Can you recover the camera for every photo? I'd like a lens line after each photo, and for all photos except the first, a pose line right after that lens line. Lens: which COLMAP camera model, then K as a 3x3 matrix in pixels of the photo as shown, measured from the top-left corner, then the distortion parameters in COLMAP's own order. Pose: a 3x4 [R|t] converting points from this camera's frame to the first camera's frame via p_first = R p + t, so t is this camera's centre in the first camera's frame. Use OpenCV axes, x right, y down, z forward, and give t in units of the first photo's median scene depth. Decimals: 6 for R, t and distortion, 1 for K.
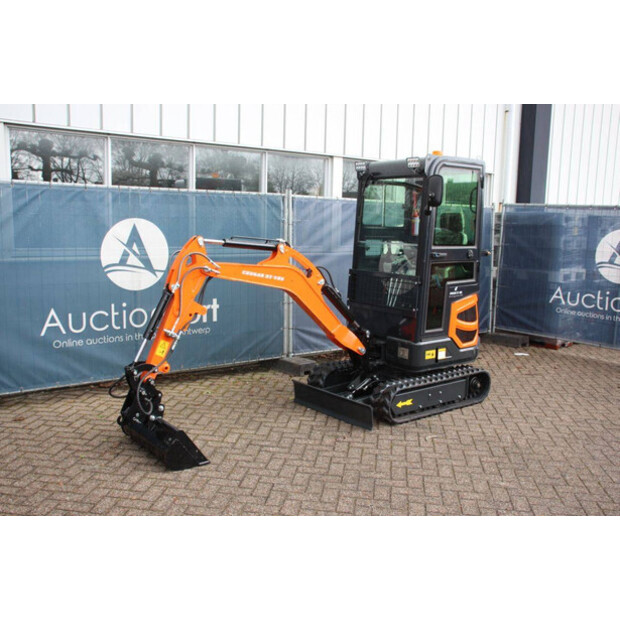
lens RADIAL K [[632.6, 0, 312.1], [0, 632.6, 298.7], [0, 0, 1]] dist [-0.063912, 0.018513]
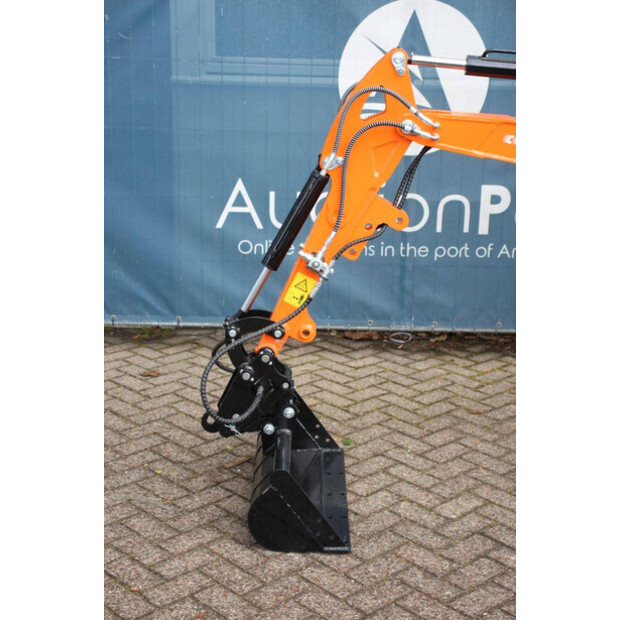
lens RADIAL K [[1162.1, 0, 310.0], [0, 1162.1, 310.0], [0, 0, 1]] dist [0.205990, -0.033791]
pose [[0.785195, 0.161959, -0.597694, 0.227752], [-0.077403, 0.983292, 0.164761, -0.040256], [0.614392, -0.083106, 0.784612, 0.244405]]
